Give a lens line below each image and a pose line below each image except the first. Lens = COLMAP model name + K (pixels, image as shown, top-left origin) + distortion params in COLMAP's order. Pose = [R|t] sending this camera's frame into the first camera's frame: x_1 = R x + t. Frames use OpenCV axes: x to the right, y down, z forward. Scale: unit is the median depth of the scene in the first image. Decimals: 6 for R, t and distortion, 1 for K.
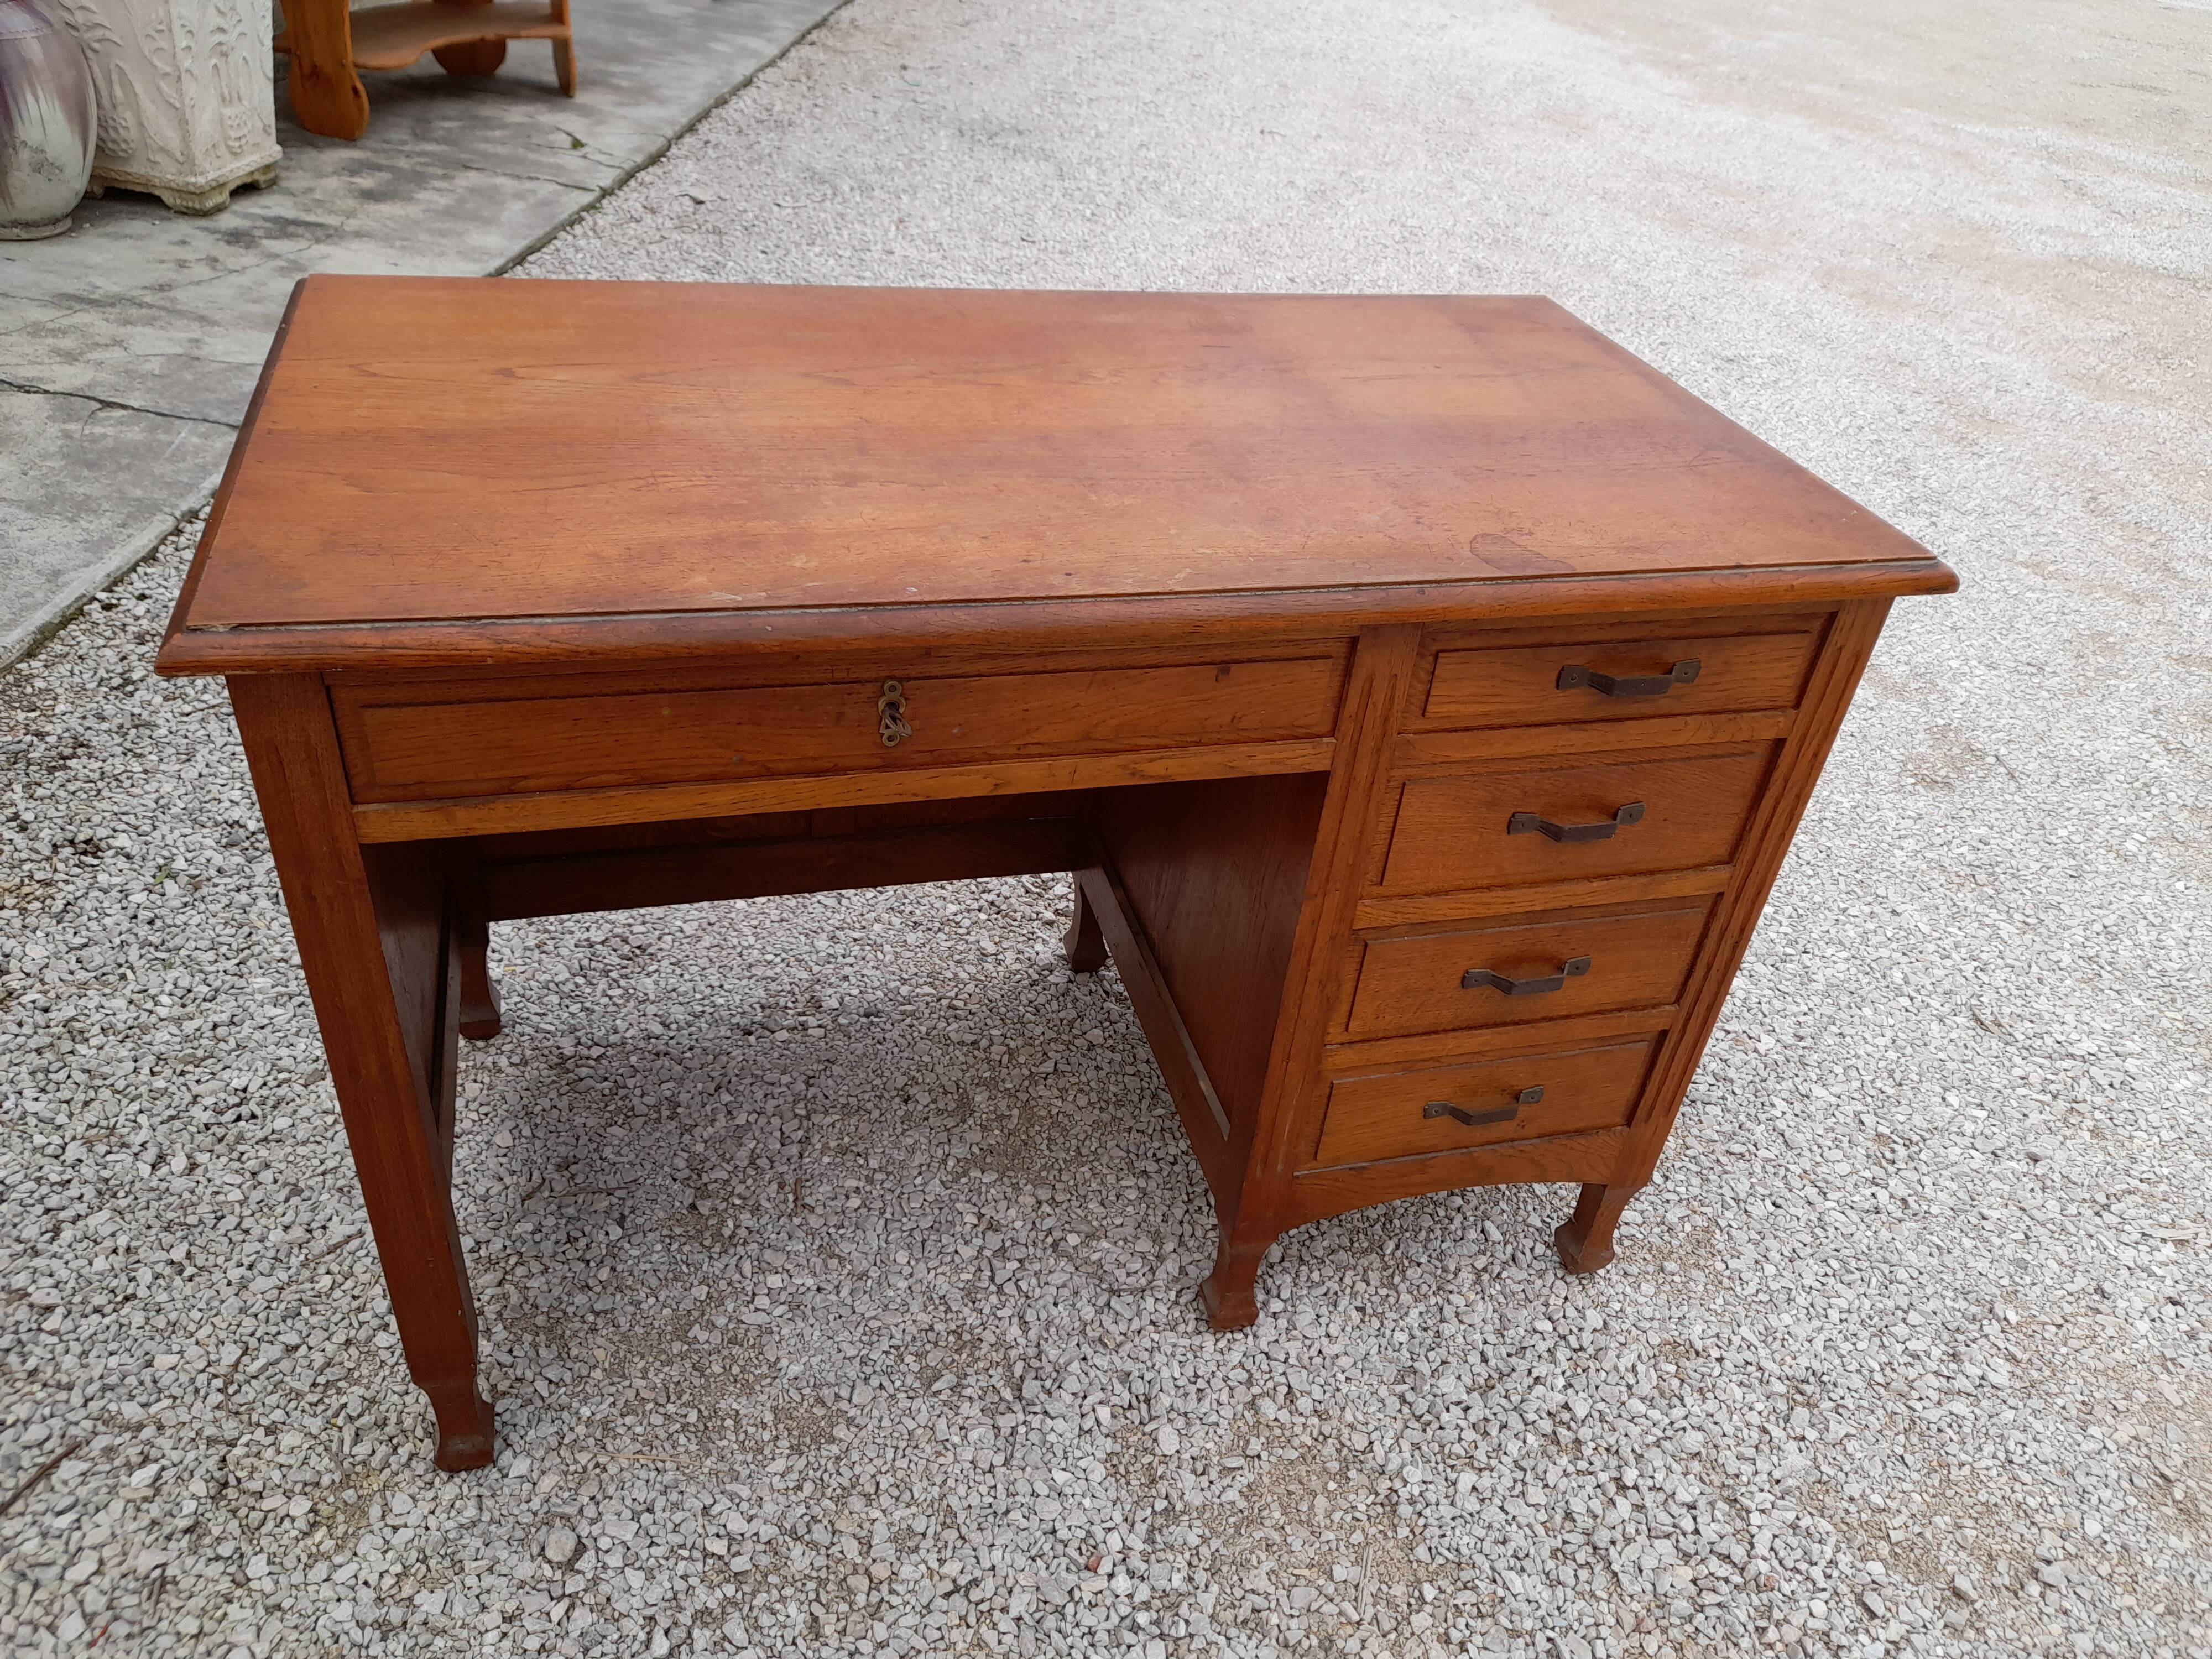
lens RADIAL K [[1632.6, 0, 1122.2], [0, 1632.6, 848.6], [0, 0, 1]] dist [0.042439, -0.042242]
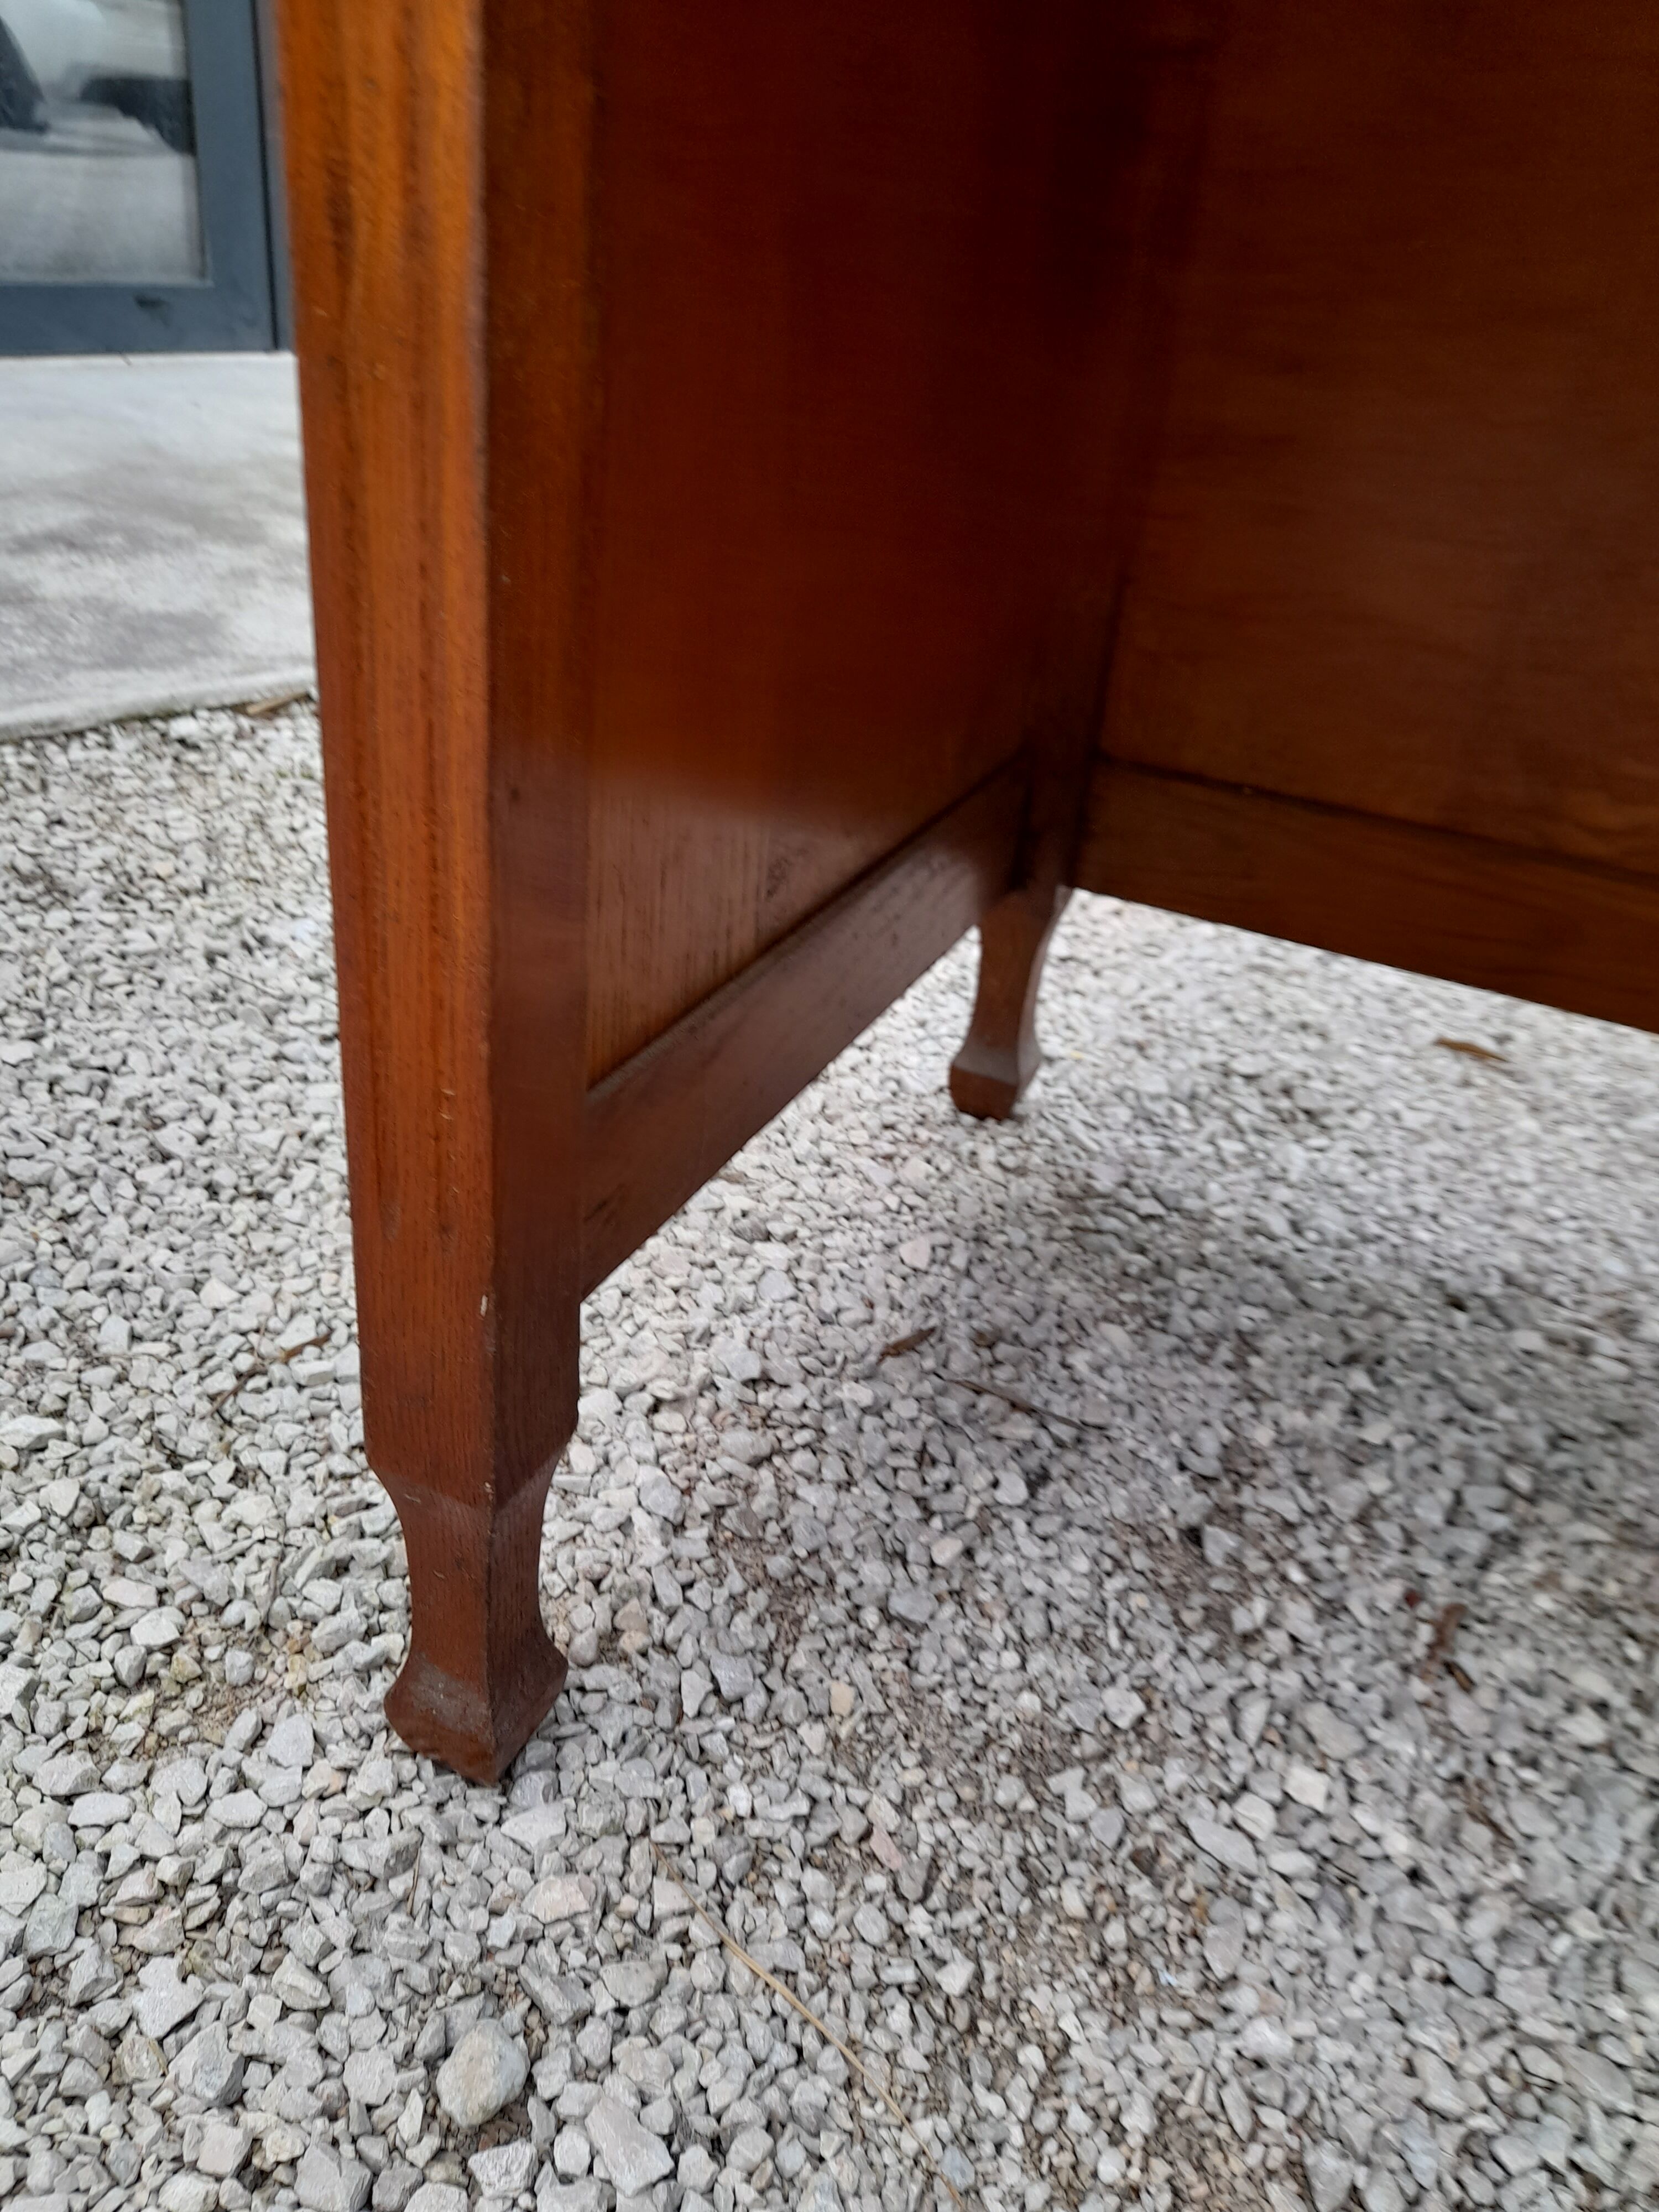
lens RADIAL K [[1740.0, 0, 749.5], [0, 1740.0, 1106.0], [0, 0, 1]] dist [0.061681, -0.071997]
pose [[0.737019, 0.301922, -0.604687, -0.114718], [-0.401780, 0.915149, -0.032771, 0.194030], [0.543485, 0.267104, 0.795788, 0.594133]]
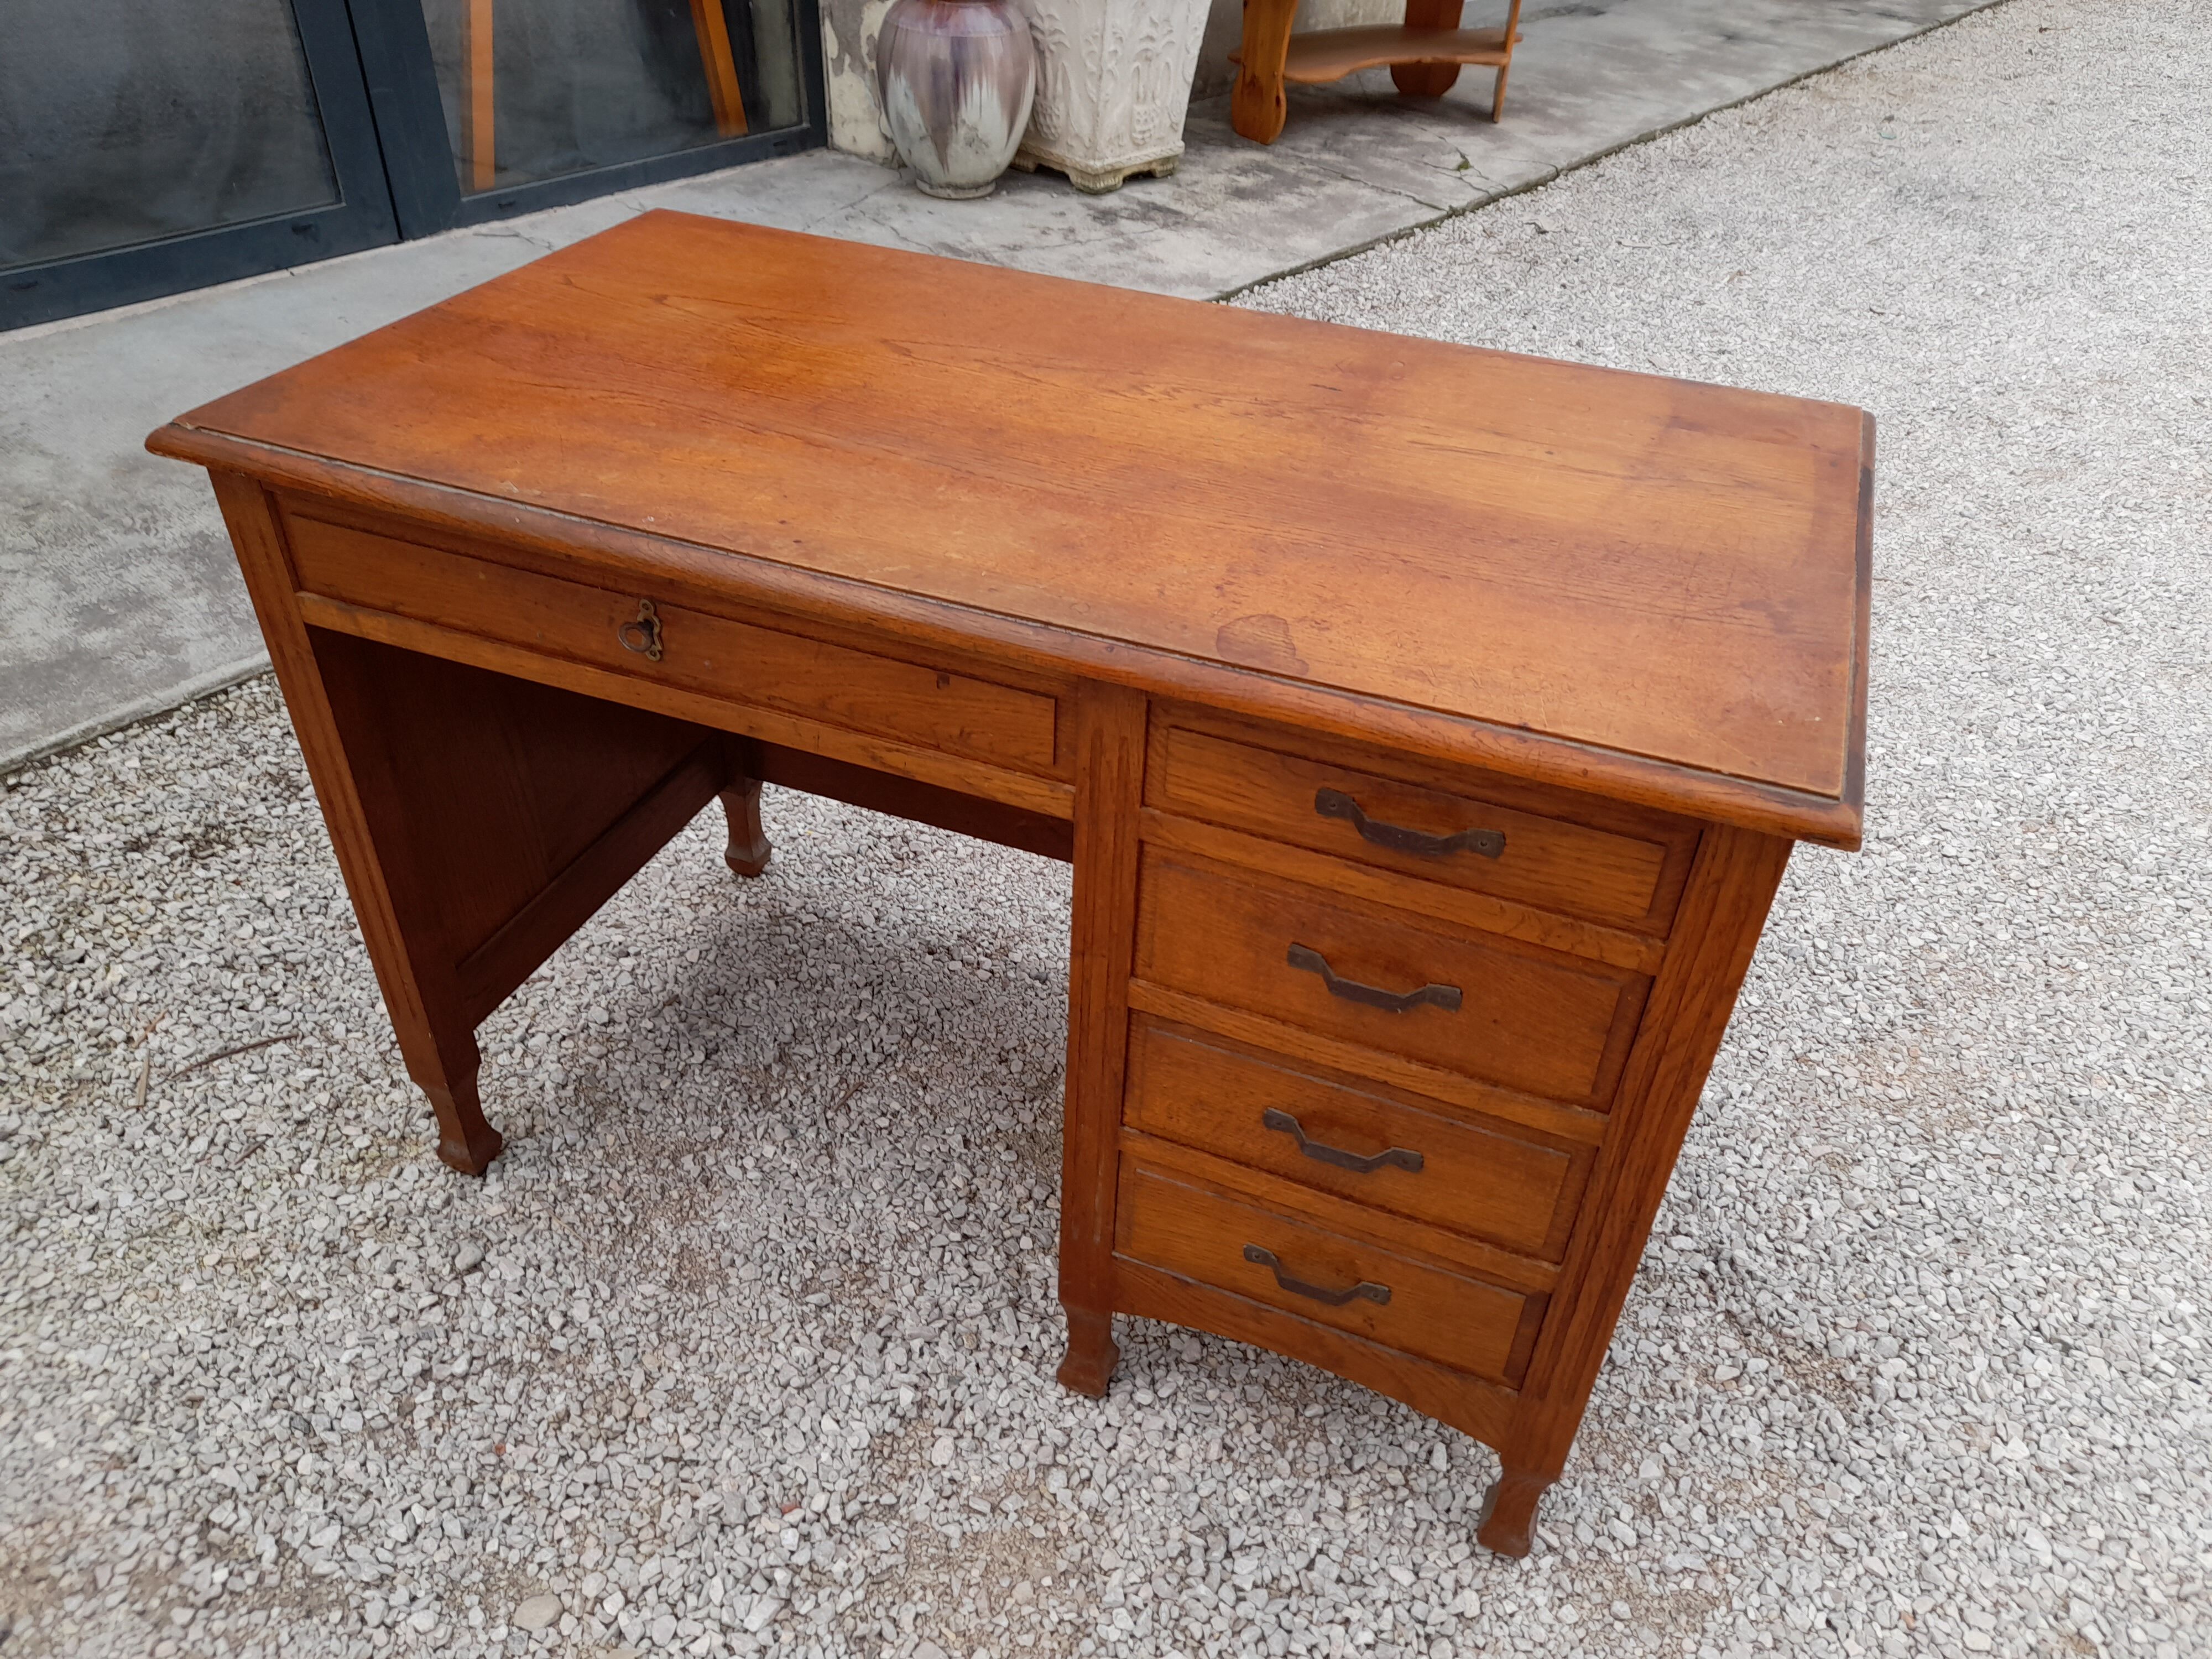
lens RADIAL K [[1621.0, 0, 1104.5], [0, 1621.0, 848.4], [0, 0, 1]] dist [0.049632, -0.047215]
pose [[0.794112, 0.308313, -0.523765, 0.496834], [-0.317451, 0.945293, 0.075138, -0.085528], [0.518277, 0.106602, 0.848543, 0.174293]]
